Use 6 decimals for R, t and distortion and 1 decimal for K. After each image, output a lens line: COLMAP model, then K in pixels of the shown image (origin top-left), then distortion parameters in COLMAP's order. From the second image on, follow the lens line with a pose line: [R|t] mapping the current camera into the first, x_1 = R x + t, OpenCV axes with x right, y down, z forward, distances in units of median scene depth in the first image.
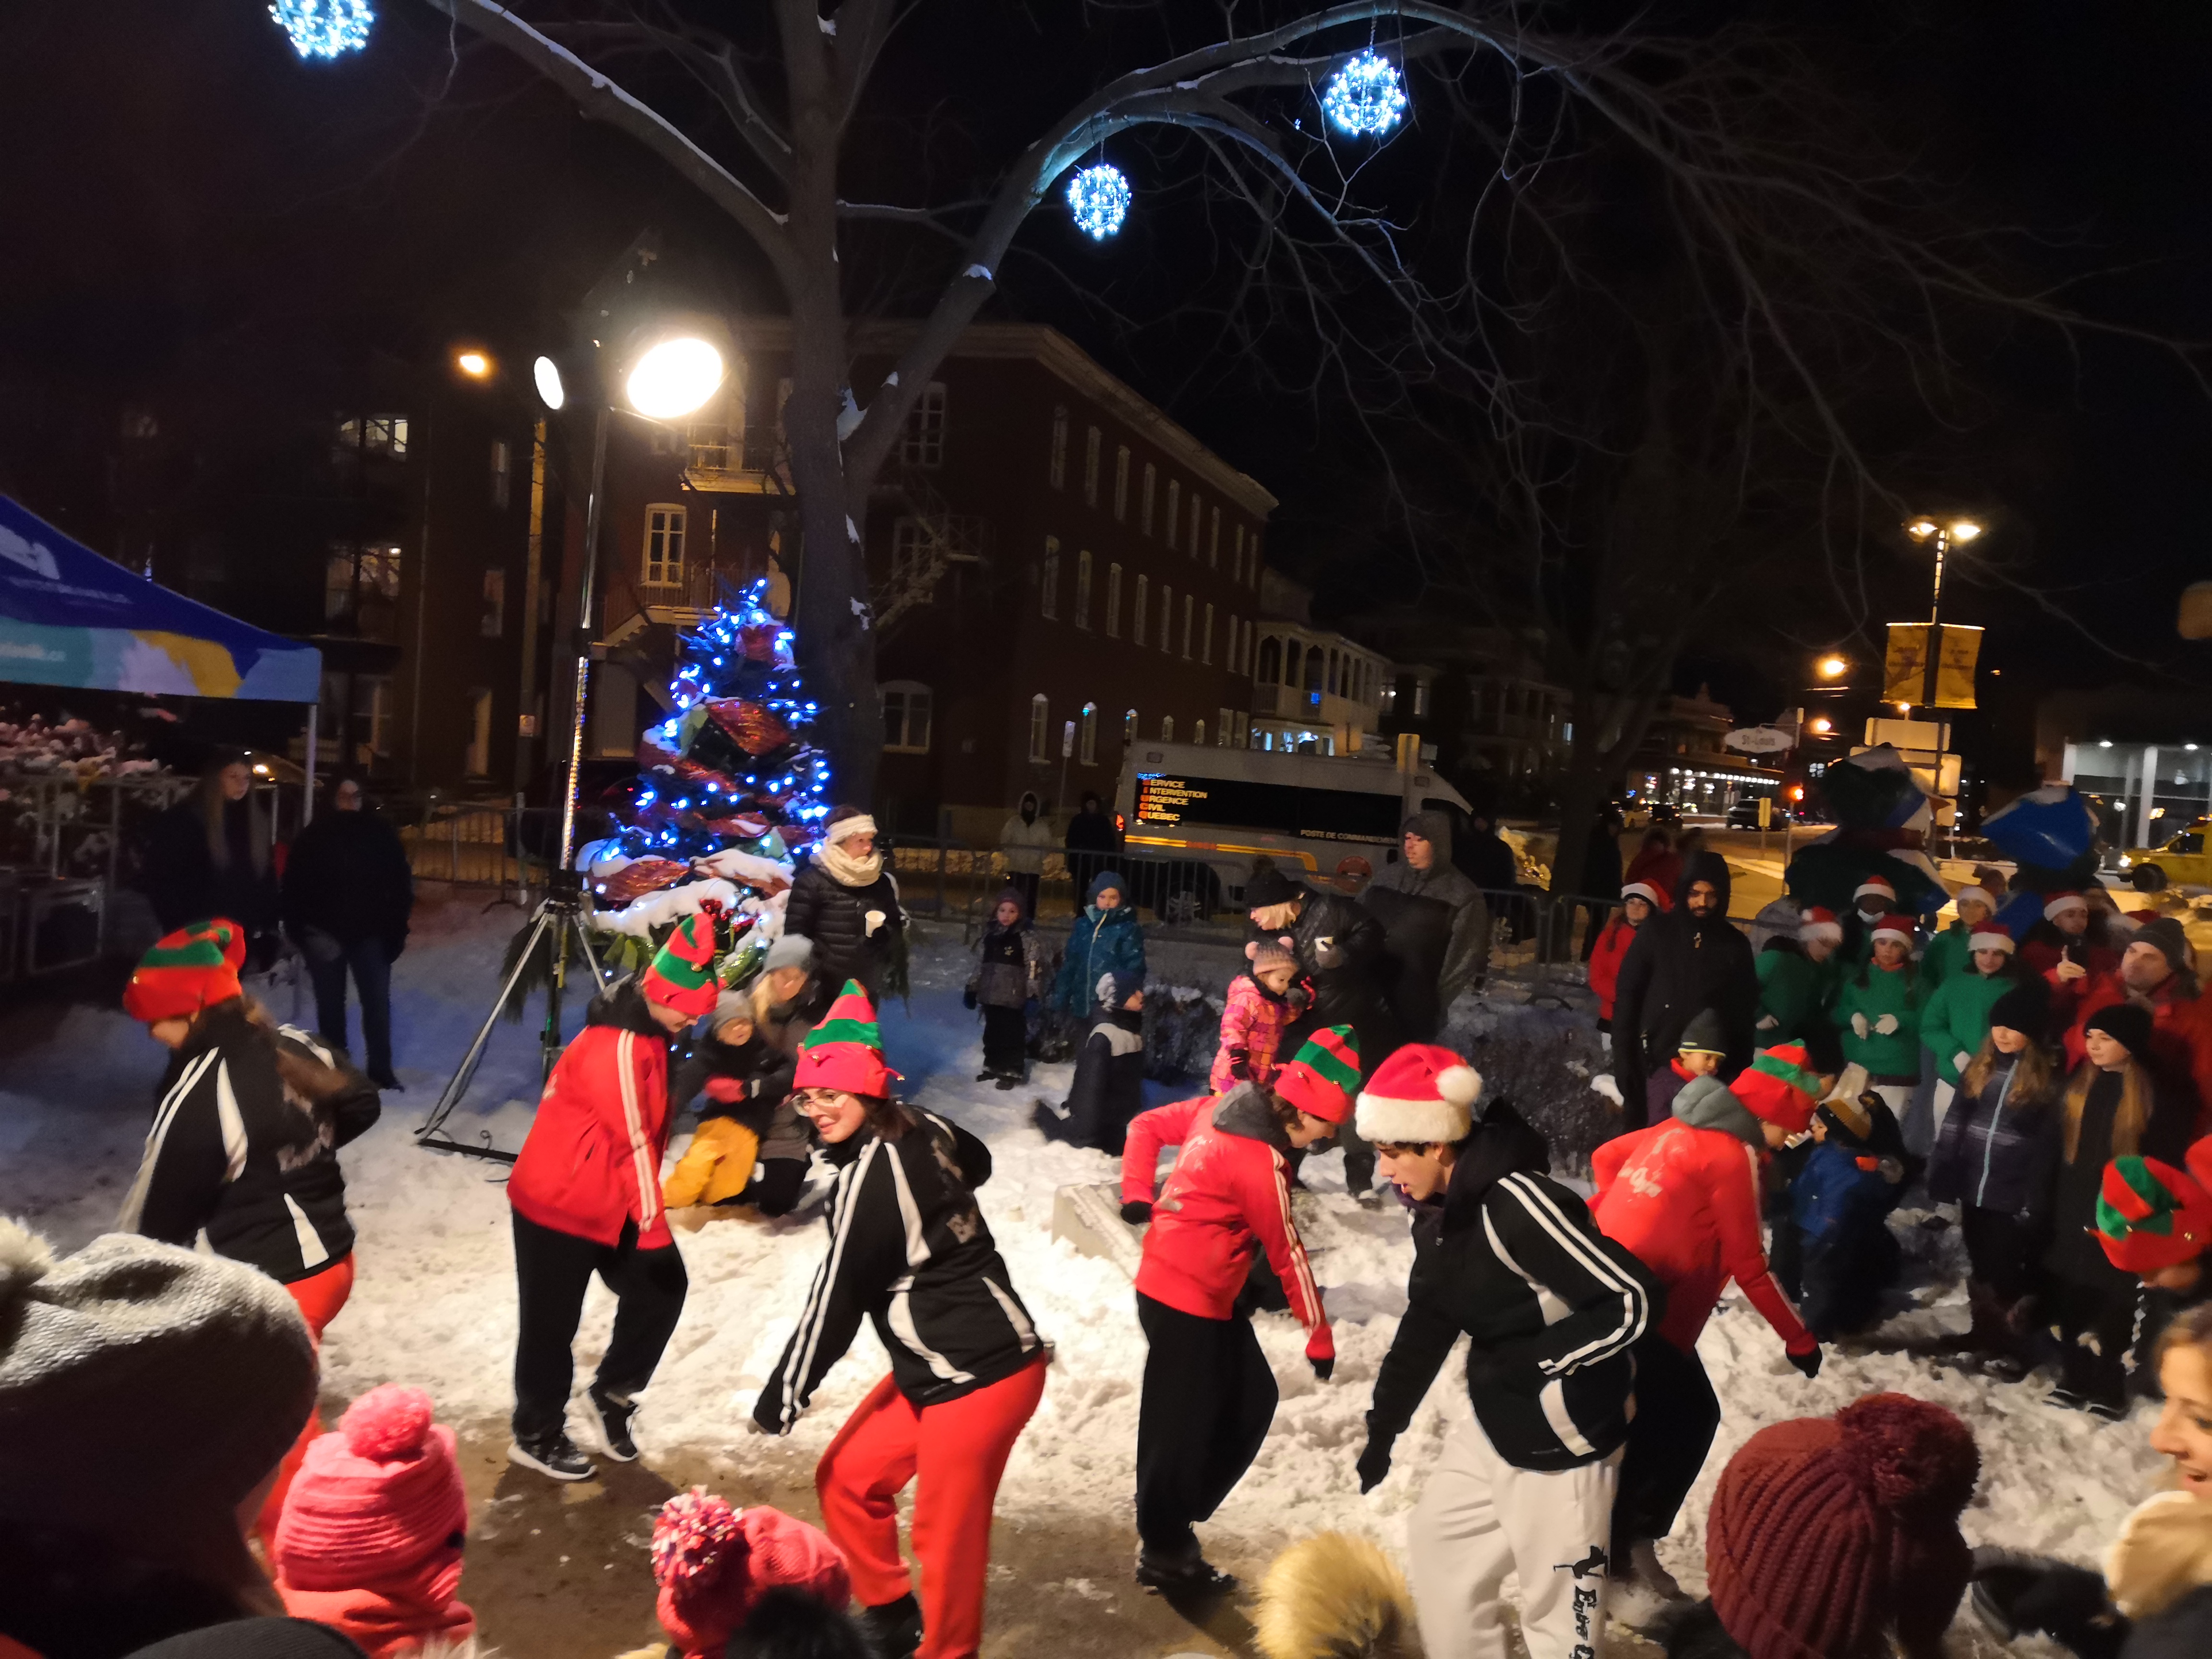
lens RADIAL K [[1688.3, 0, 1107.5], [0, 1688.3, 821.5], [0, 0, 1]] dist [0.018622, 0.009820]
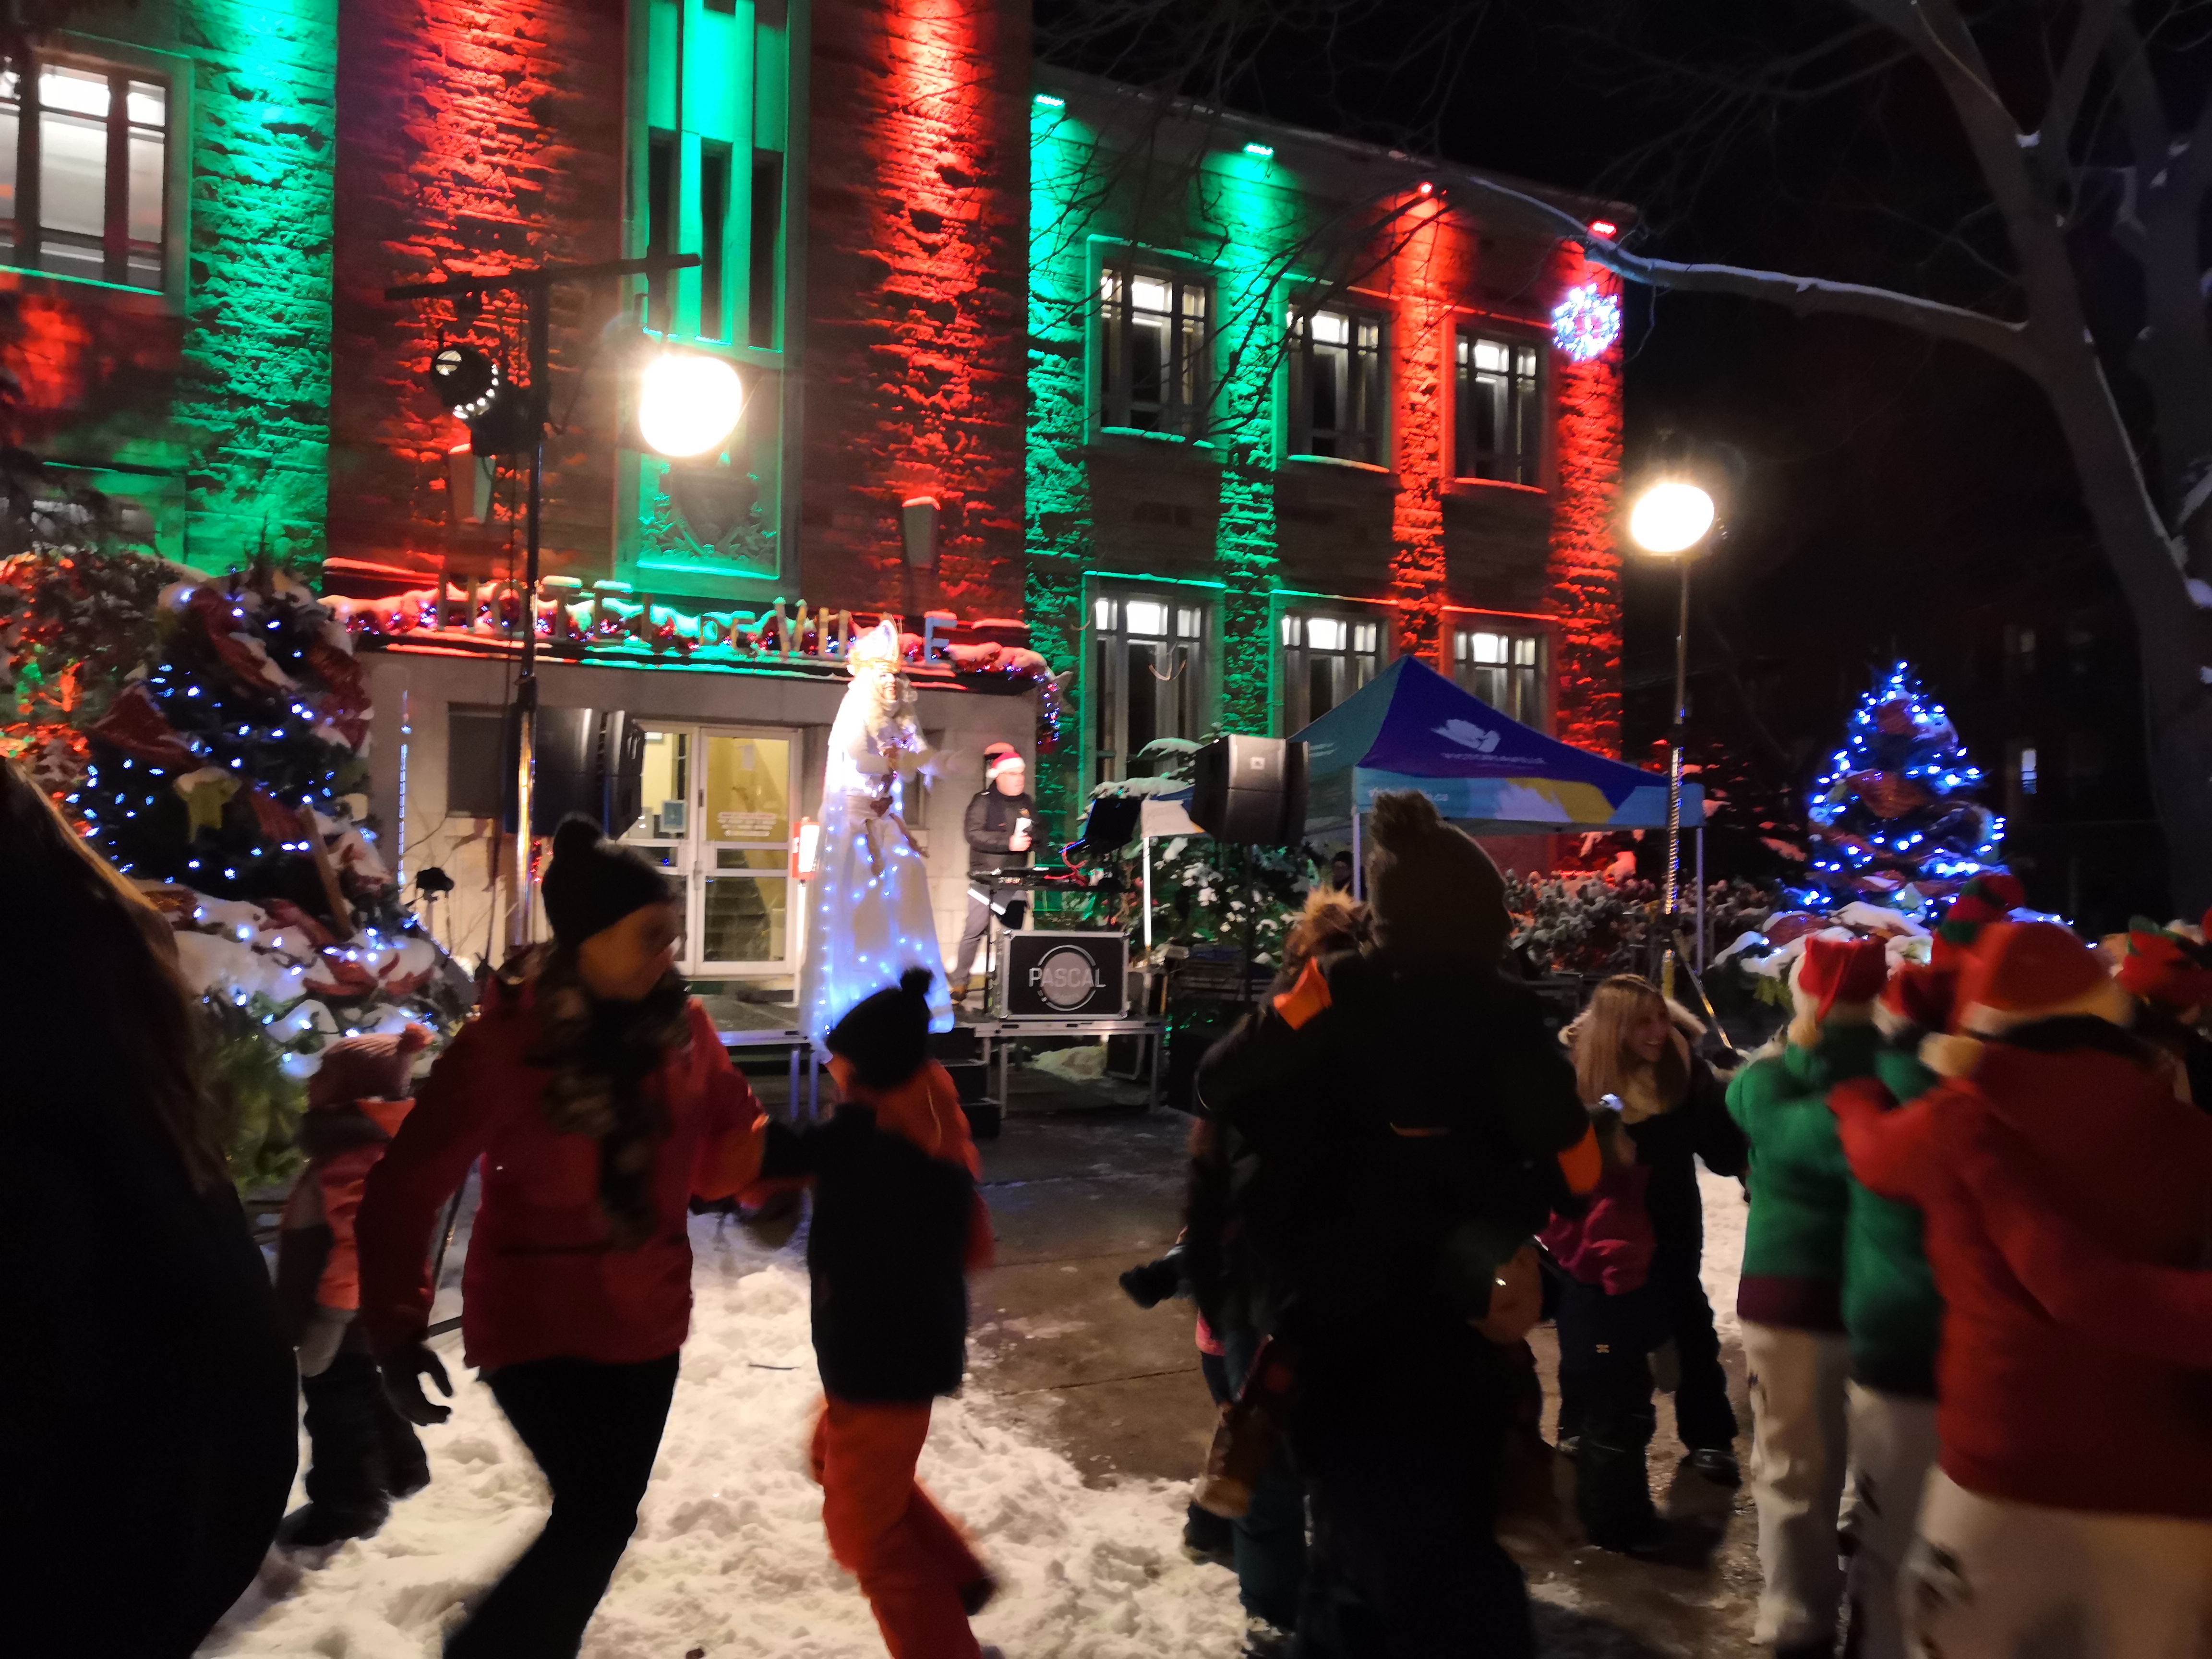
lens RADIAL K [[1716.8, 0, 1109.1], [0, 1716.8, 825.5], [0, 0, 1]] dist [0.011062, 0.012631]
pose [[0.459131, -0.103411, -0.882329, 0.552697], [-0.013139, 0.992303, -0.123137, 0.111175], [0.888272, 0.068129, 0.454238, 0.032199]]
